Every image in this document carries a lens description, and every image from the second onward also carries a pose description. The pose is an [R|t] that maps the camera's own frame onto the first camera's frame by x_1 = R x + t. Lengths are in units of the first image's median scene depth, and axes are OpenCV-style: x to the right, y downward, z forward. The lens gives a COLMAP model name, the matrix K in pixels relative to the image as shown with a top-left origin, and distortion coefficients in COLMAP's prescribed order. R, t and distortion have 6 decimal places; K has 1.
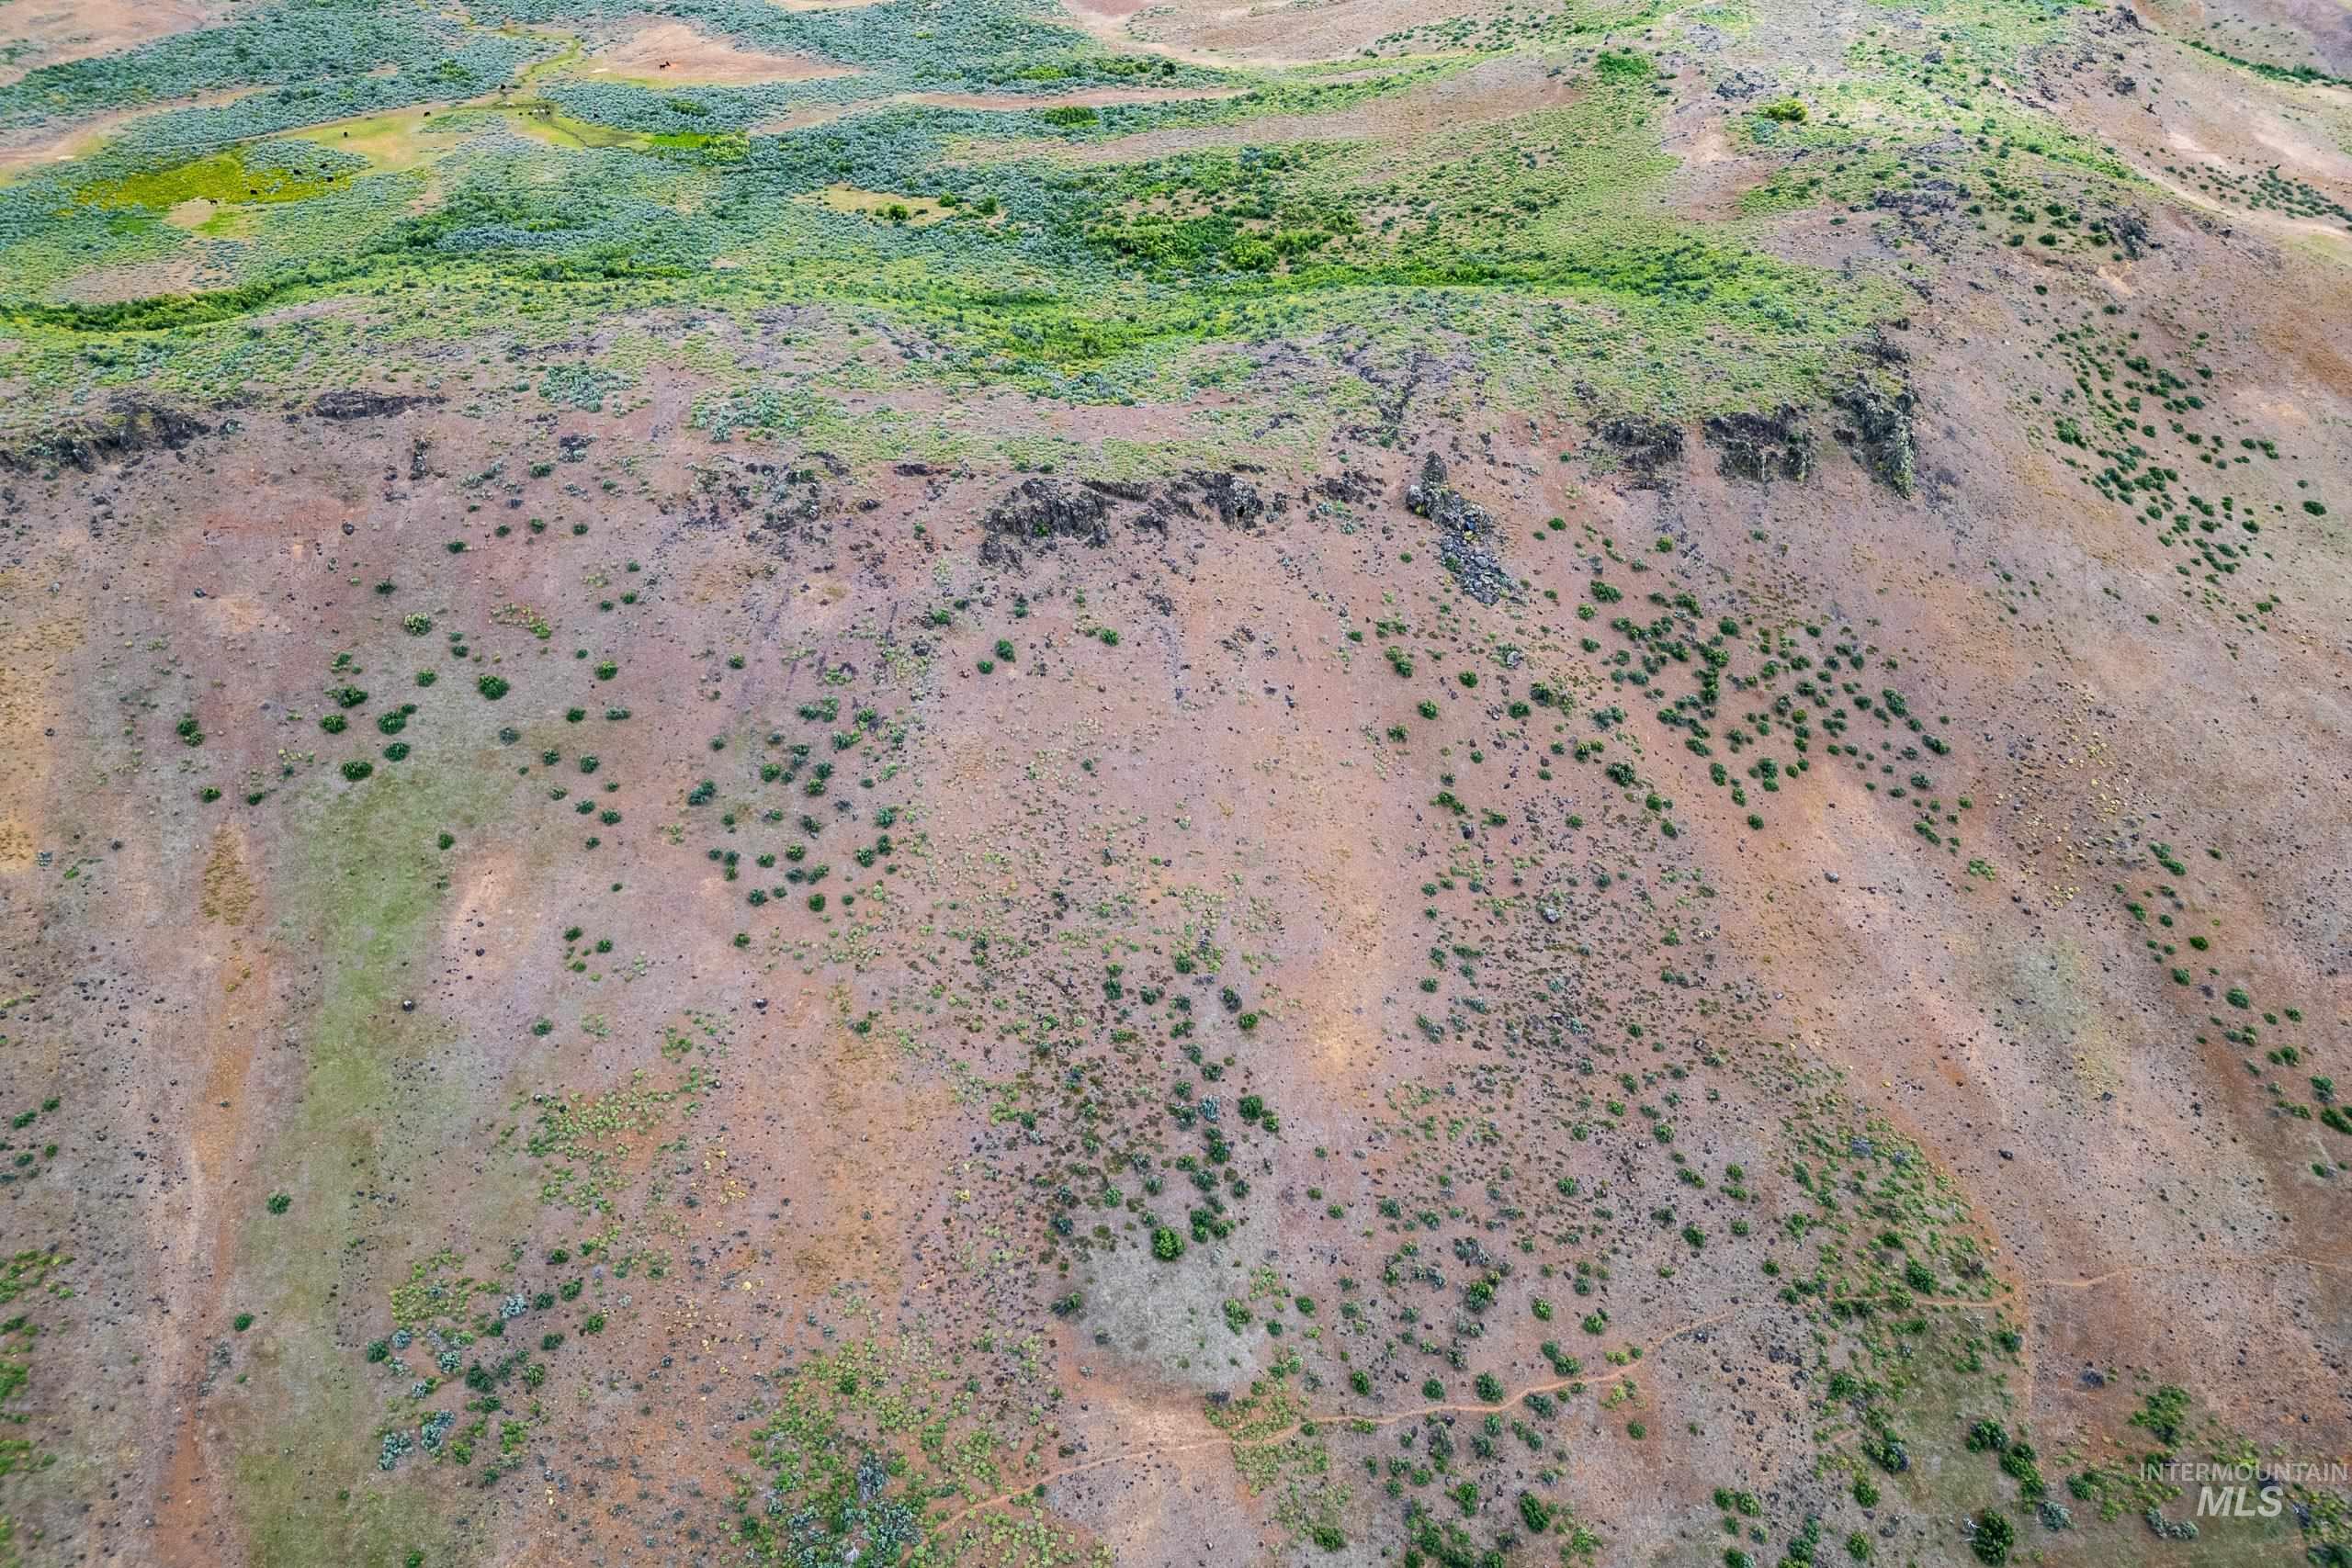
lens RADIAL K [[1643.7, 0, 1183.8], [0, 1643.7, 780.4], [0, 0, 1]] dist [0.090382, -0.087245]
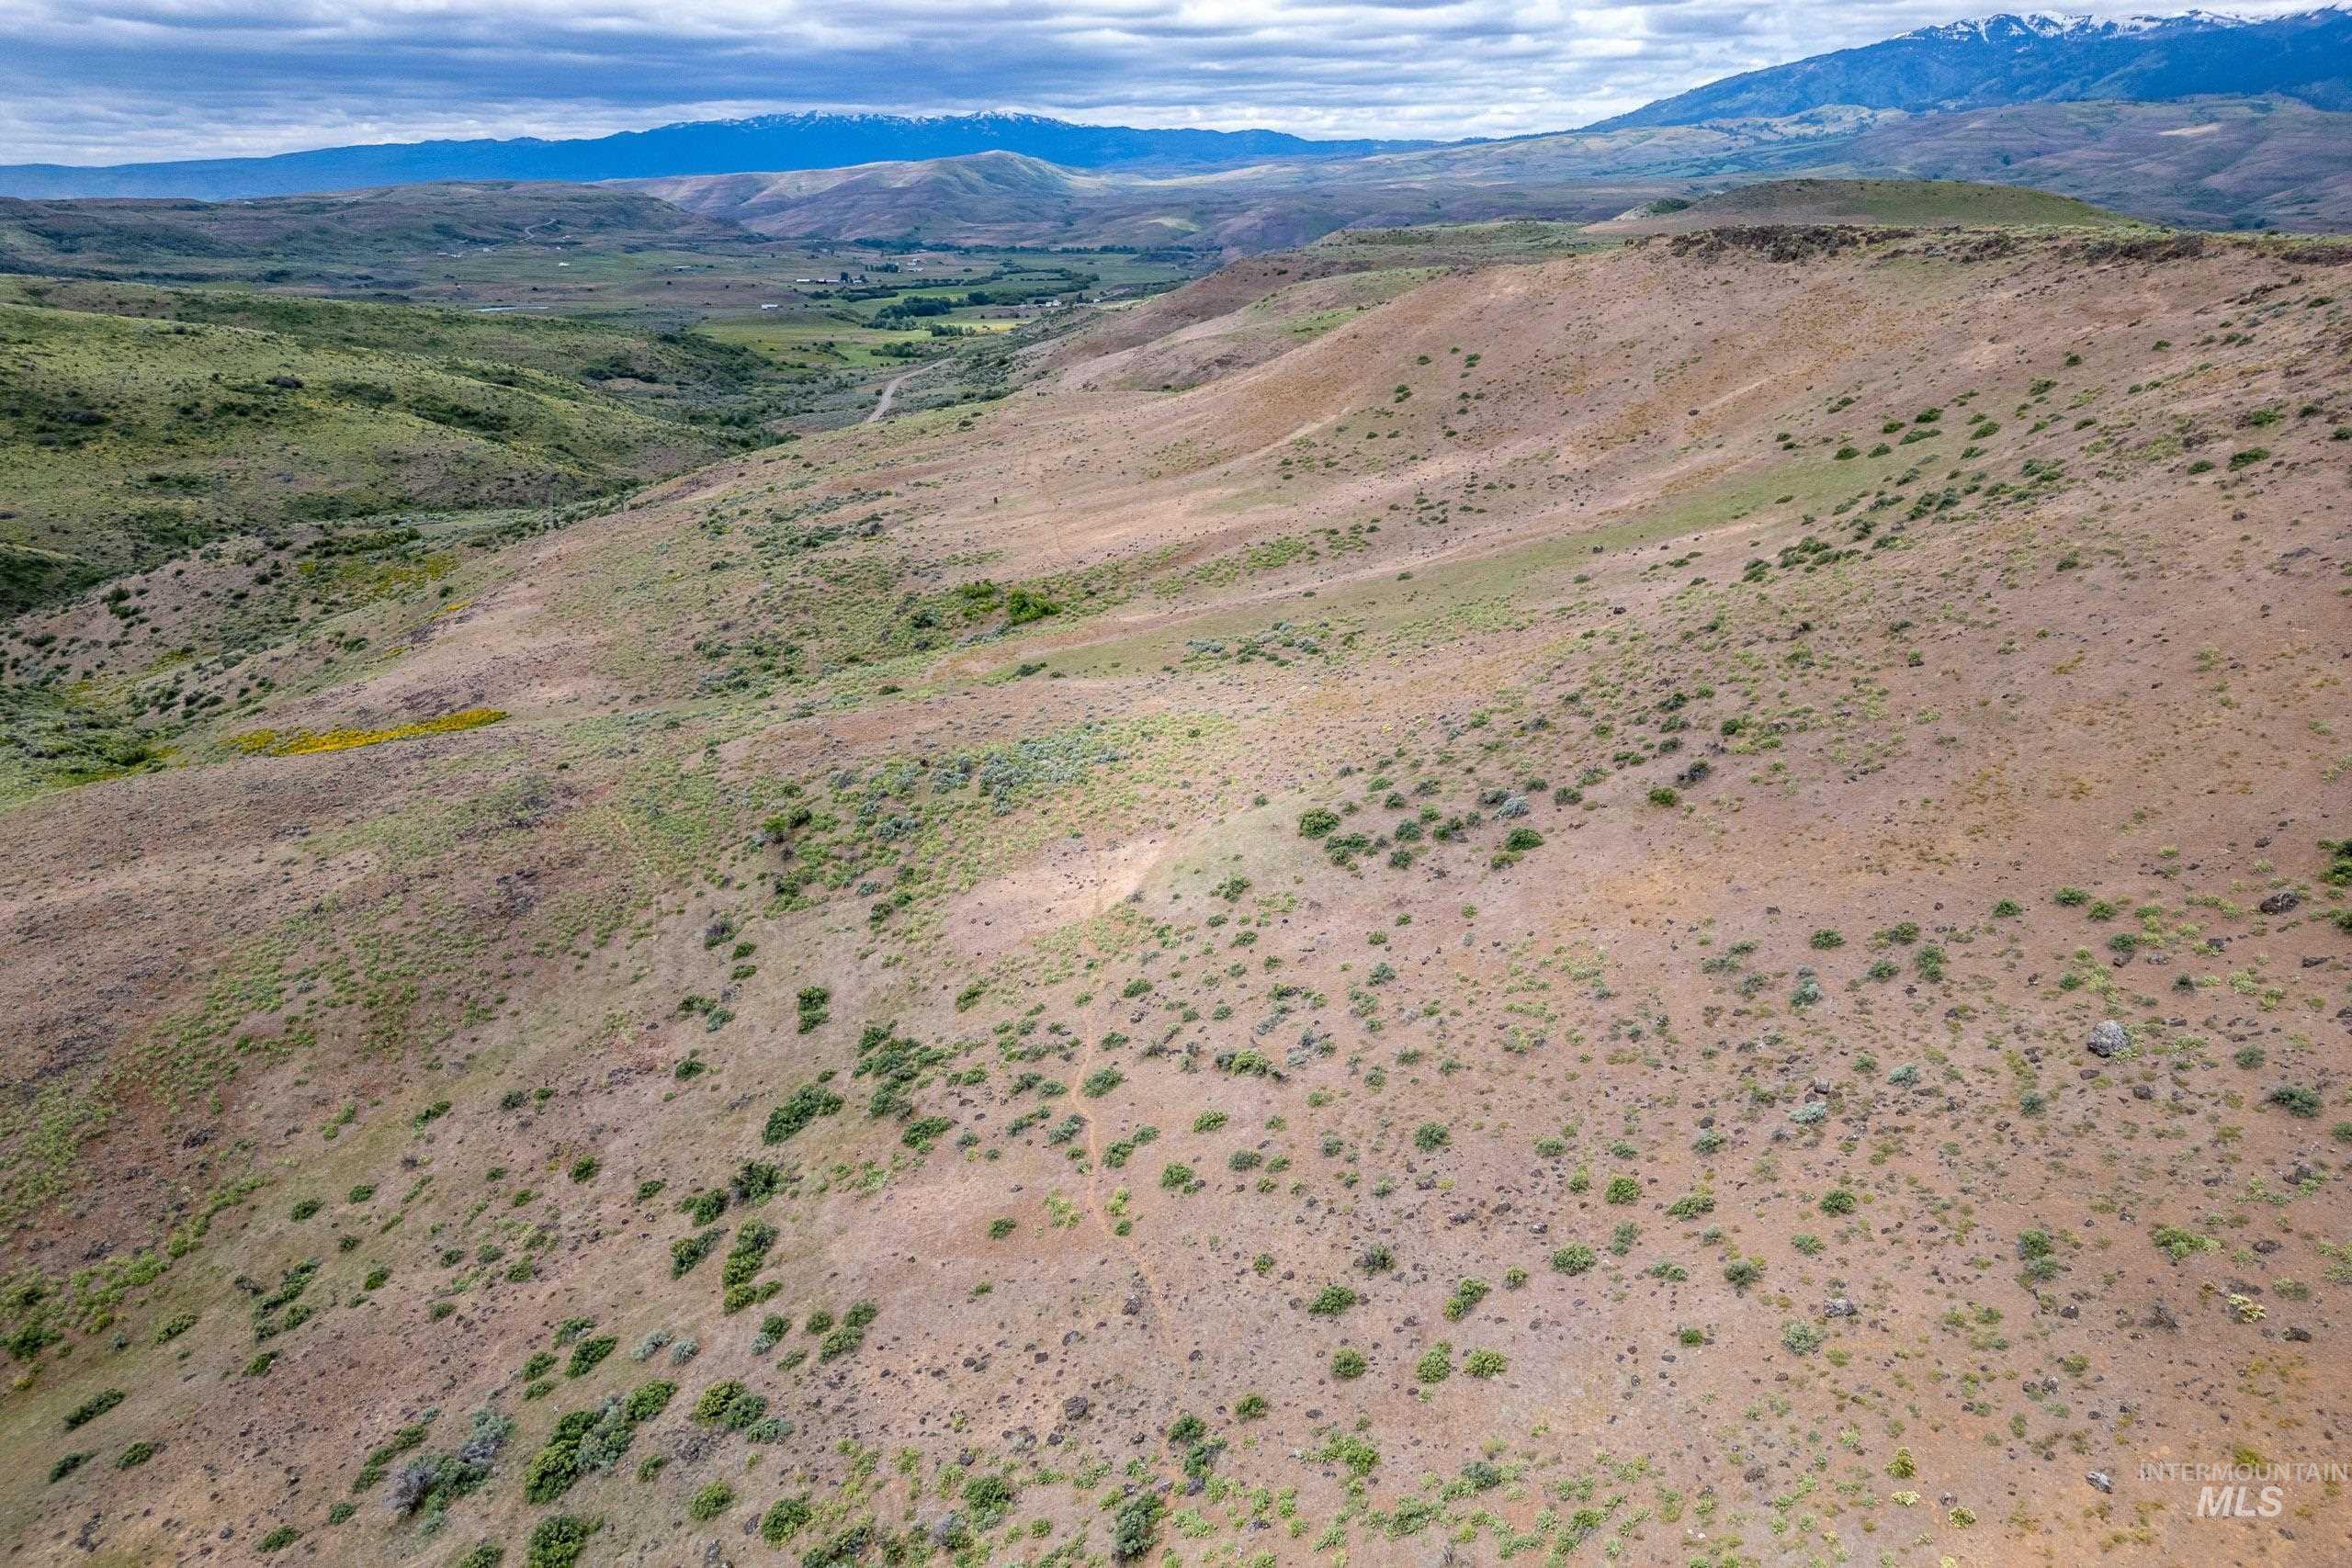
lens RADIAL K [[1643.7, 0, 1174.6], [0, 1643.7, 868.5], [0, 0, 1]] dist [0.090382, -0.087245]
pose [[-0.148172, 0.370050, -0.917119, 0.565897], [-0.610824, 0.695084, 0.379147, 0.033404], [0.777778, 0.616378, 0.123043, 0.679519]]
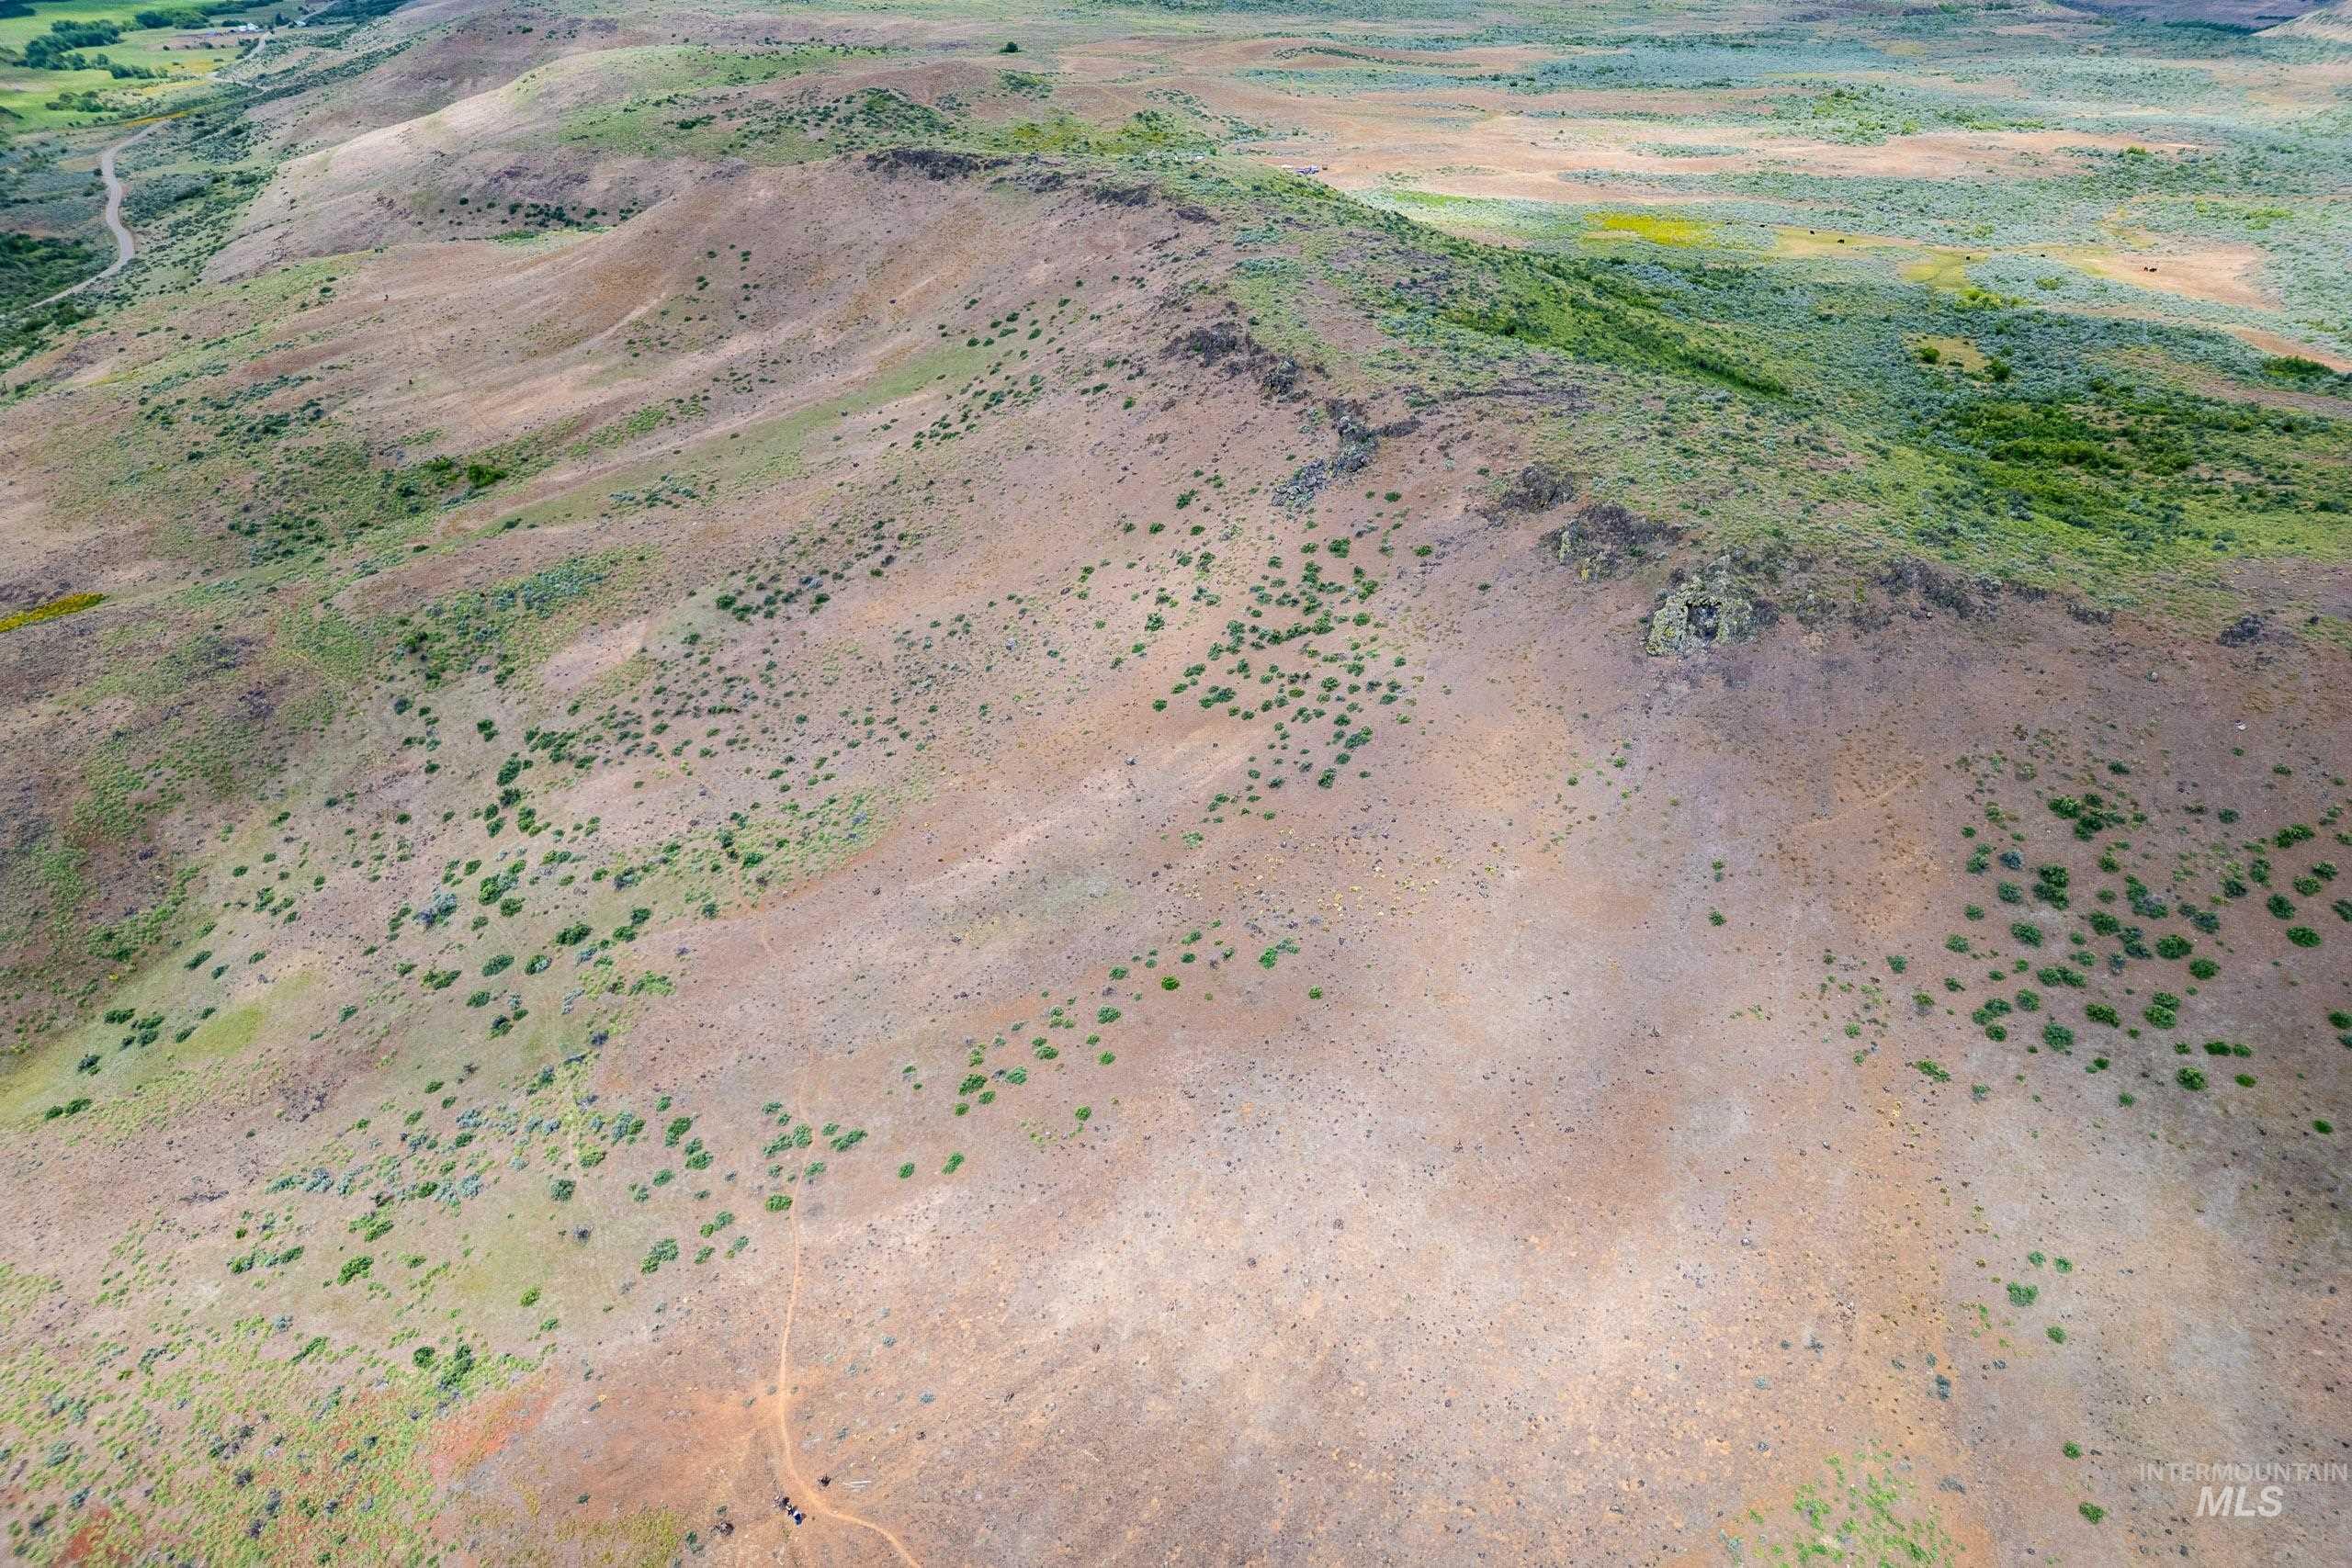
lens RADIAL K [[1643.7, 0, 1184.3], [0, 1643.7, 812.5], [0, 0, 1]] dist [0.090382, -0.087245]
pose [[0.261553, 0.483096, -0.835589, 1.255289], [-0.602339, 0.758152, 0.249785, -0.196709], [0.754173, 0.437976, 0.489285, 0.492597]]
